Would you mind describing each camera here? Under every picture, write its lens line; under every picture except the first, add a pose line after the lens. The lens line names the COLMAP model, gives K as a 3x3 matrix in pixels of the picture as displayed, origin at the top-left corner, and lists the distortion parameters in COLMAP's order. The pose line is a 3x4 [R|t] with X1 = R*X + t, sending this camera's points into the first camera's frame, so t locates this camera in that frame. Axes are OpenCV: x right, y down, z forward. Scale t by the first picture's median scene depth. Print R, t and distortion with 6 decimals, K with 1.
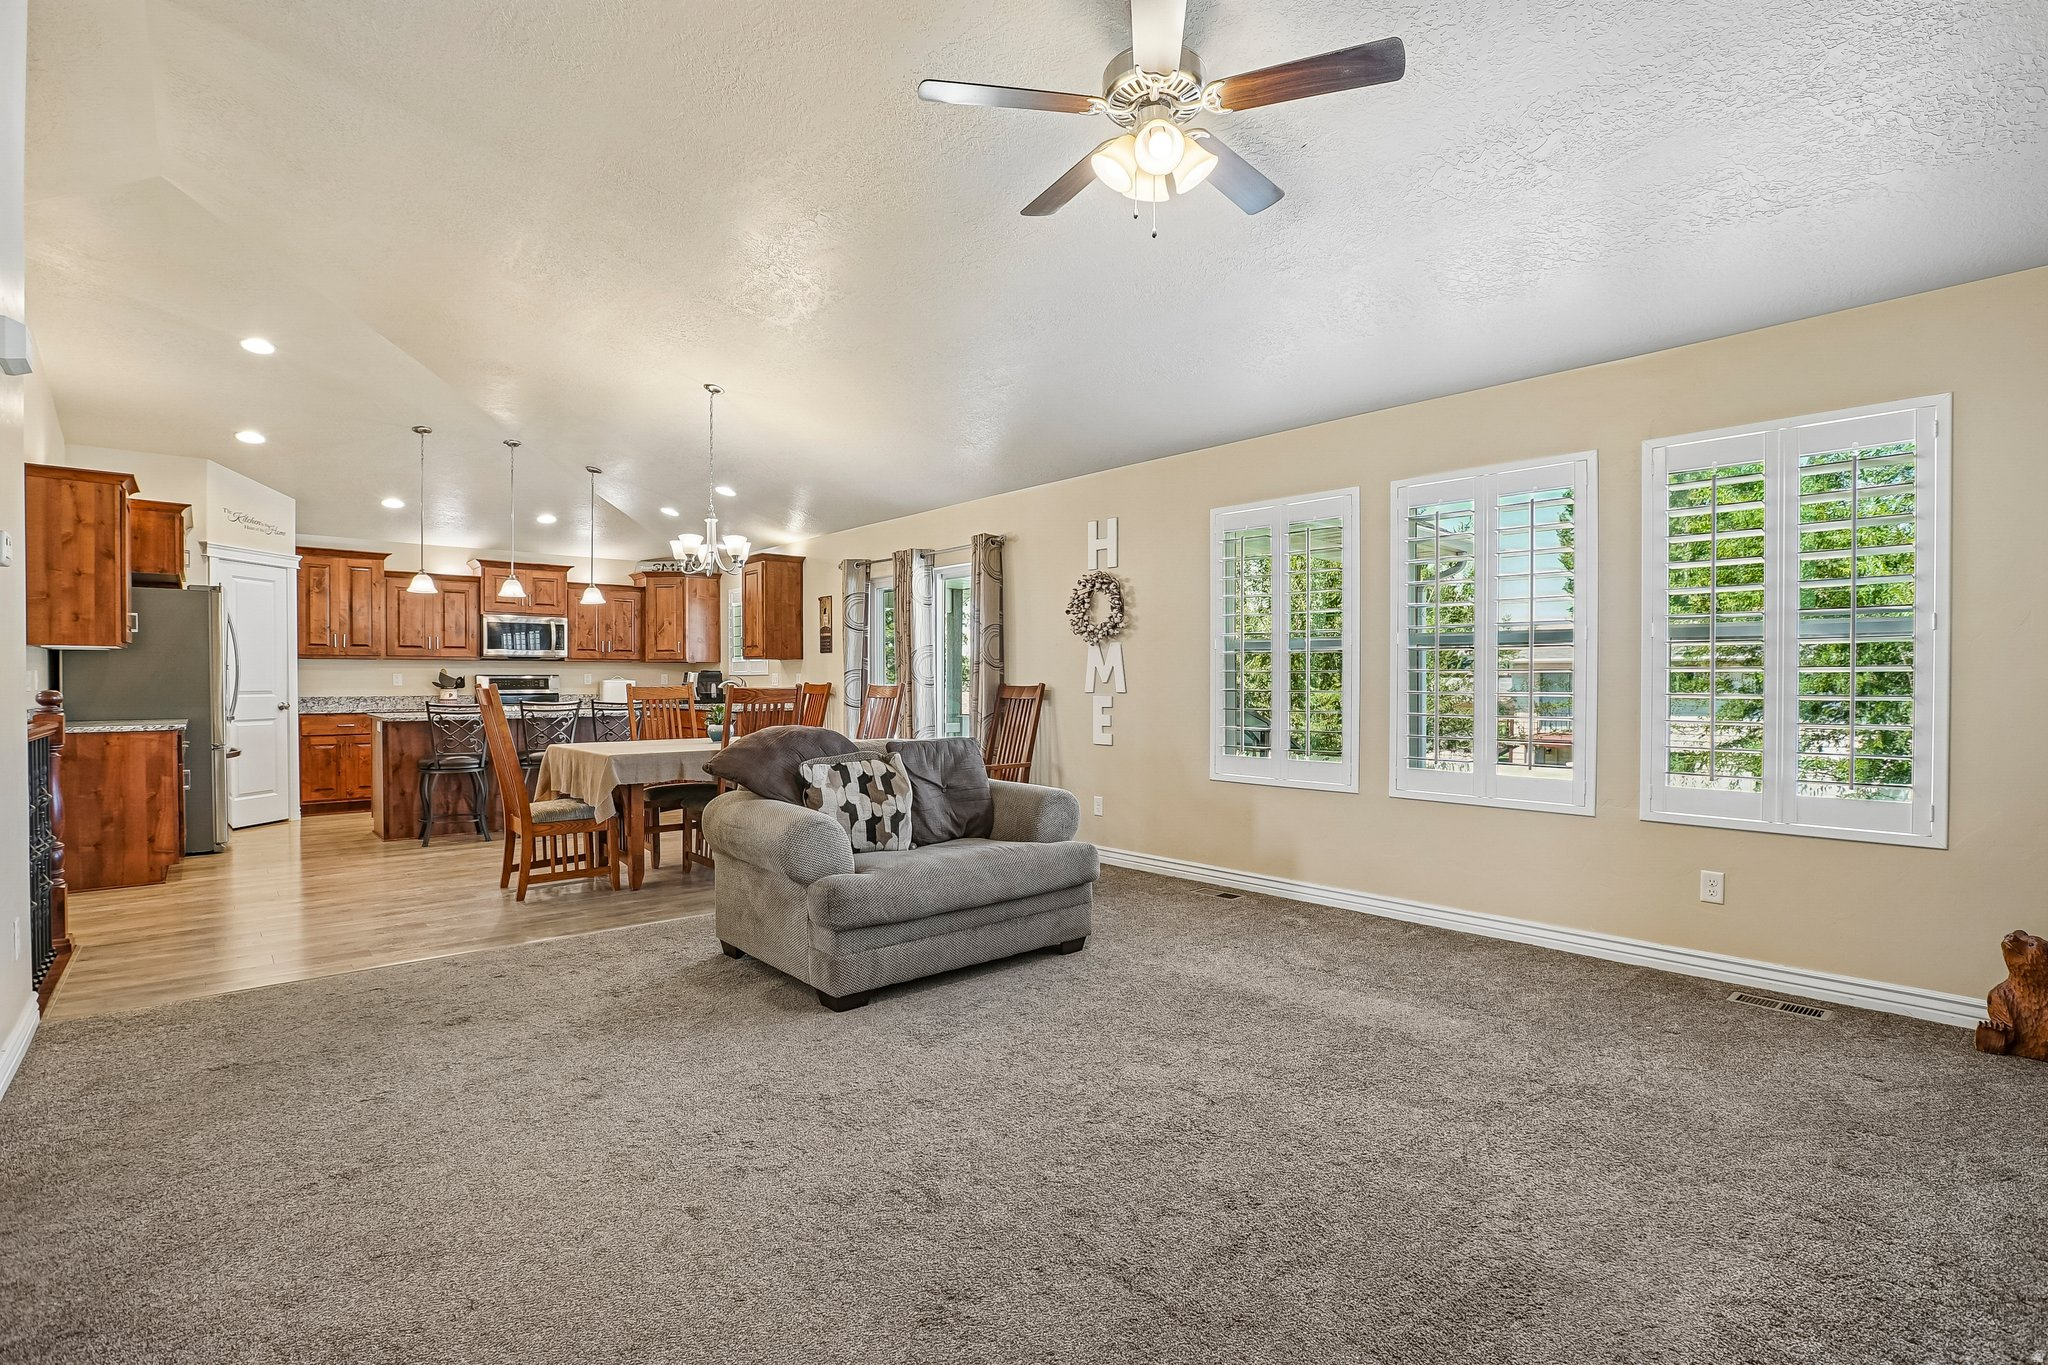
lens RADIAL K [[948.1, 0, 1034.3], [0, 948.1, 692.9], [0, 0, 1]] dist [-0.053741, 0.018719]
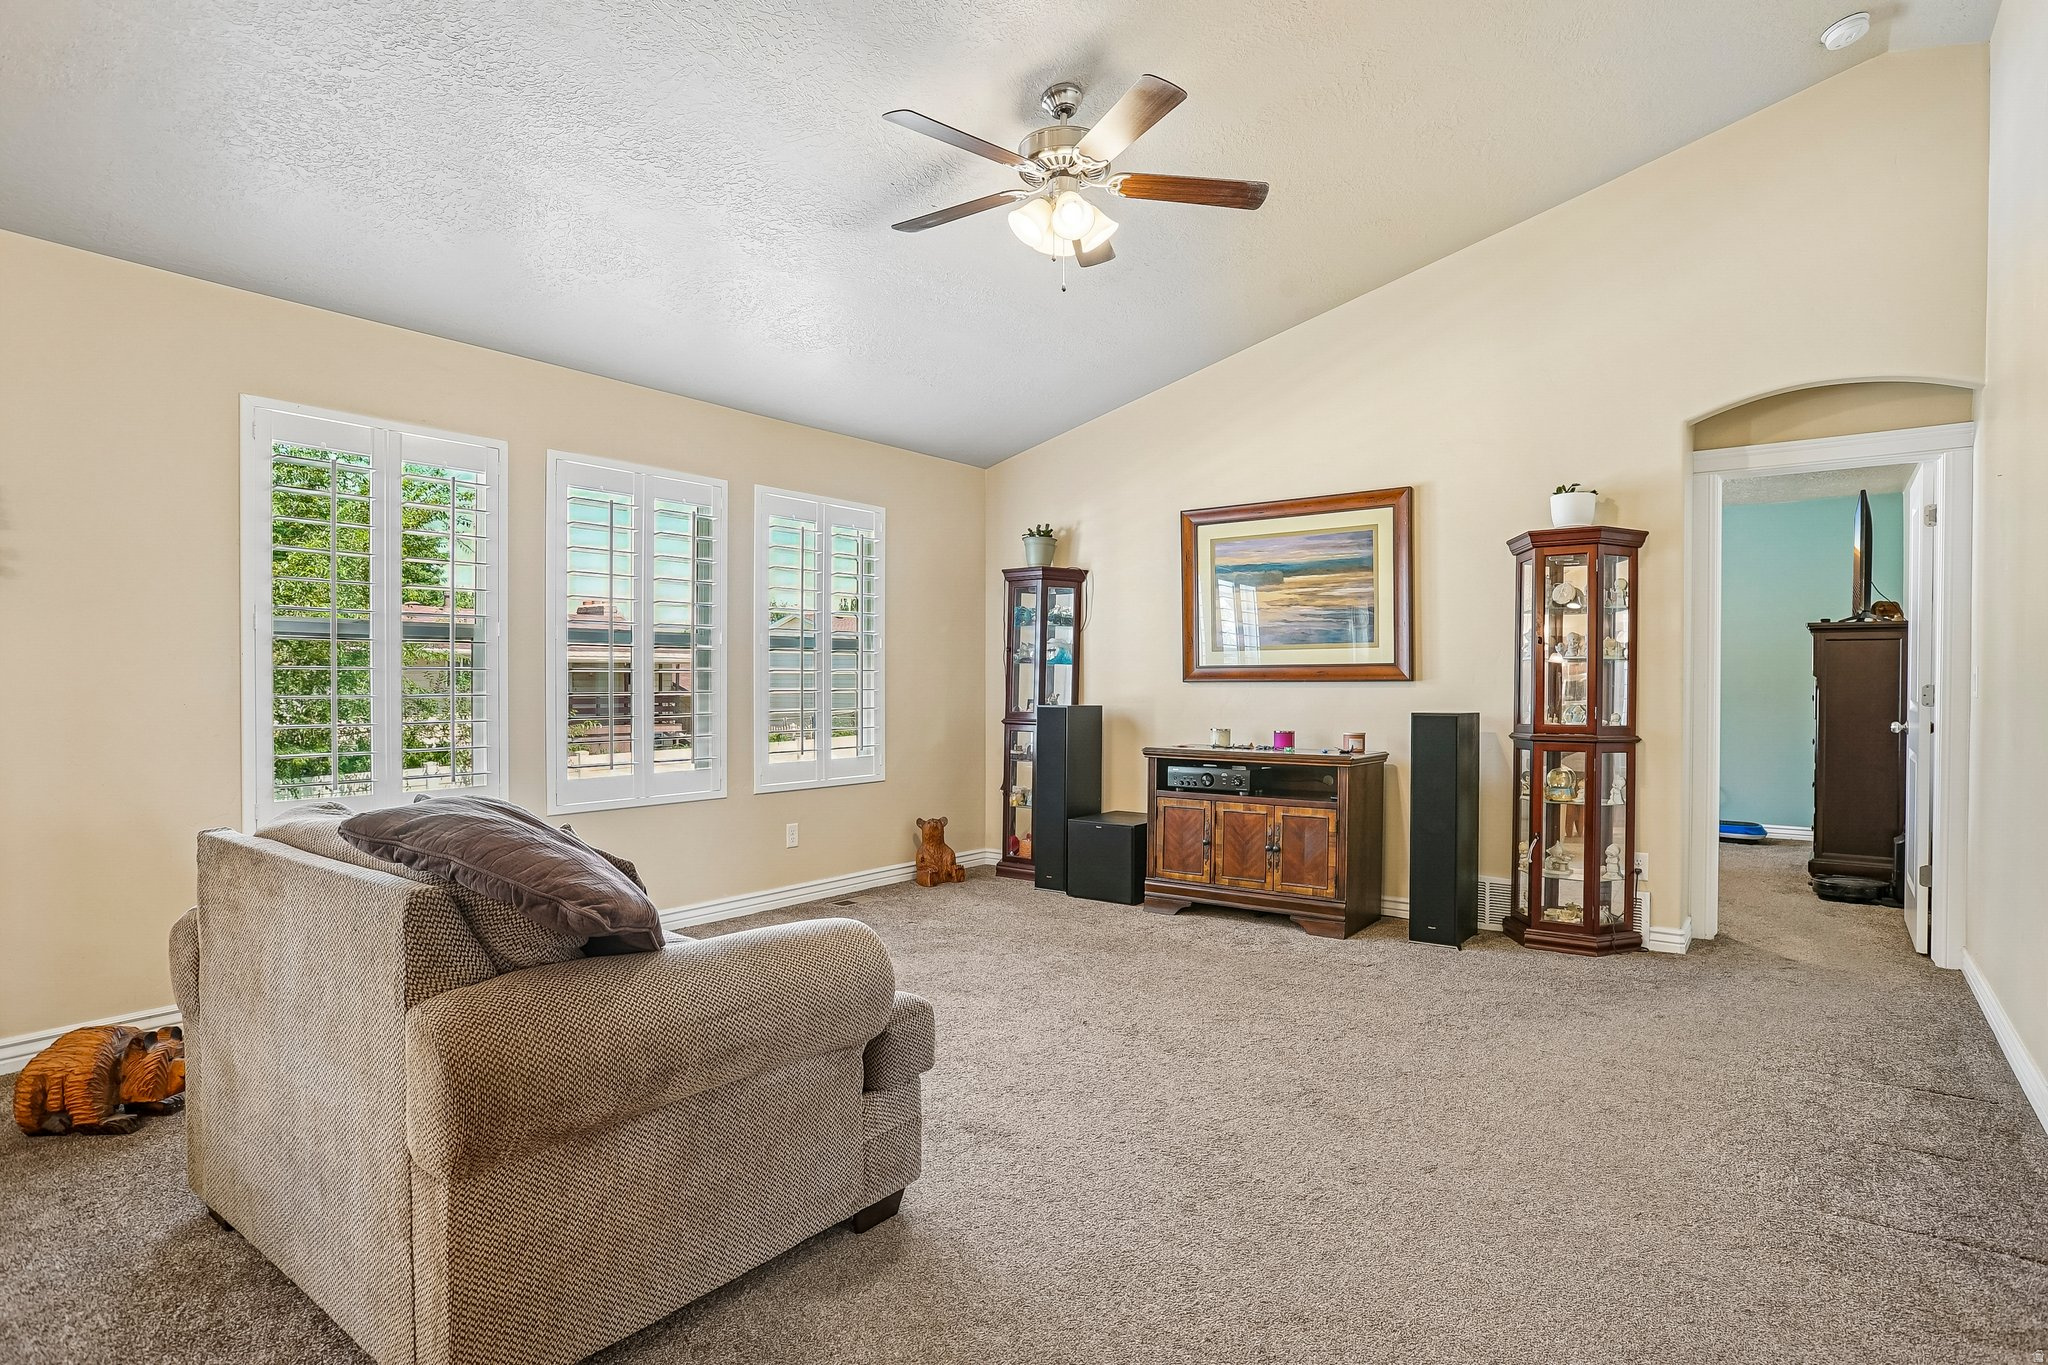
lens RADIAL K [[1079.3, 0, 1030.8], [0, 1079.3, 692.3], [0, 0, 1]] dist [-0.037485, 0.018005]
pose [[-0.199433, -0.013805, 0.979814, -0.381347], [0.011688, 0.999796, 0.016466, -0.007808], [-0.979842, 0.014736, -0.199231, 0.434679]]
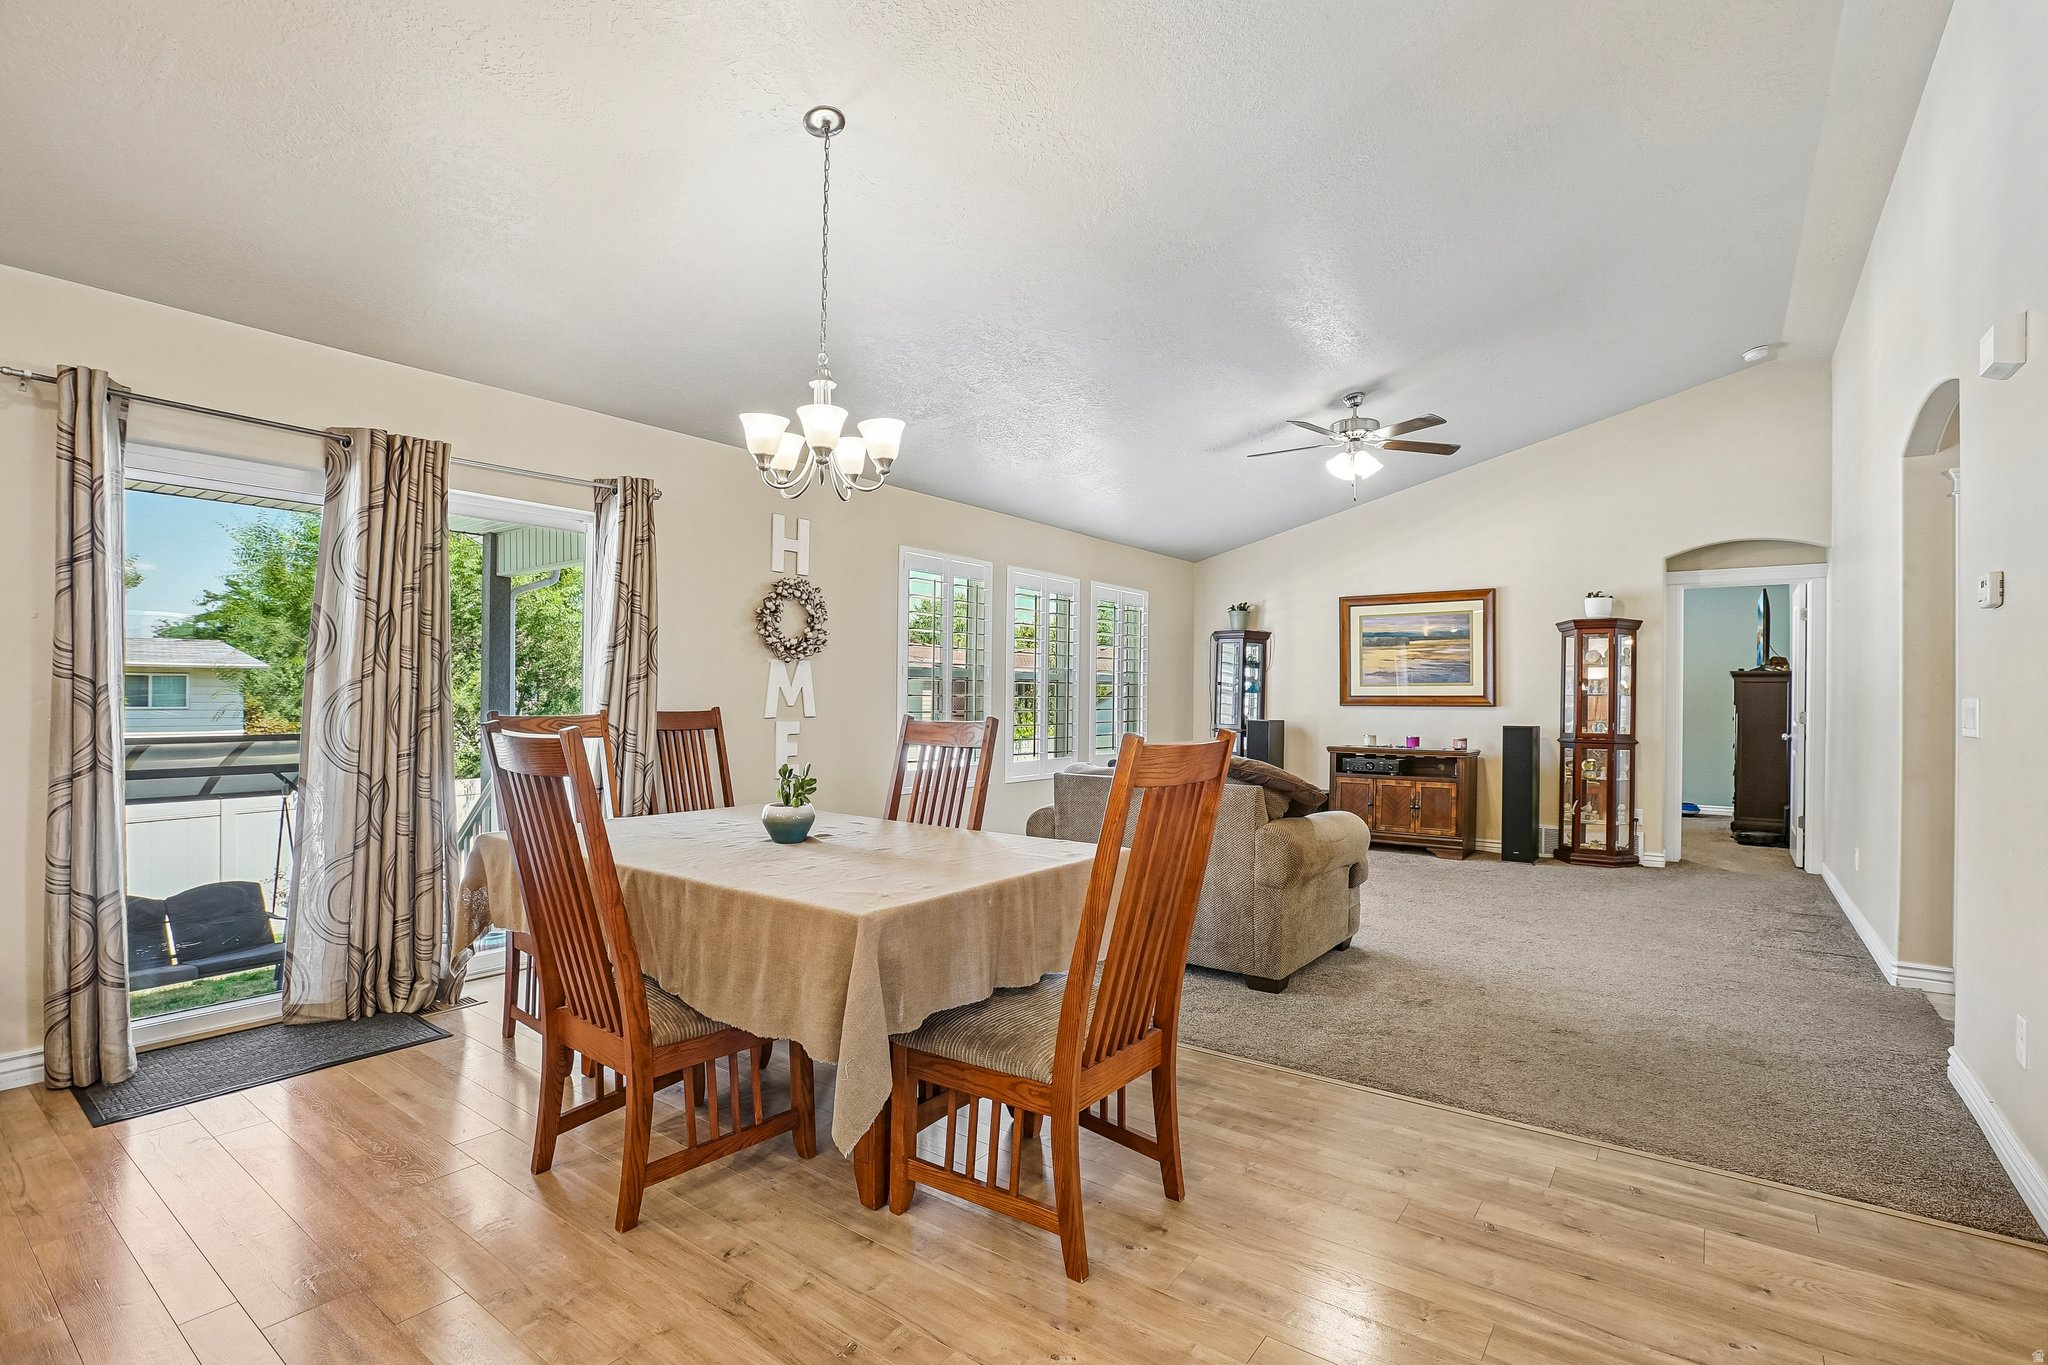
lens RADIAL K [[948.1, 0, 1034.3], [0, 948.1, 692.9], [0, 0, 1]] dist [-0.053741, 0.018719]
pose [[-0.199700, -0.000336, 0.979857, -0.613551], [0.003066, 0.999995, 0.000967, -0.017134], [-0.979852, 0.003197, -0.199698, 0.717124]]
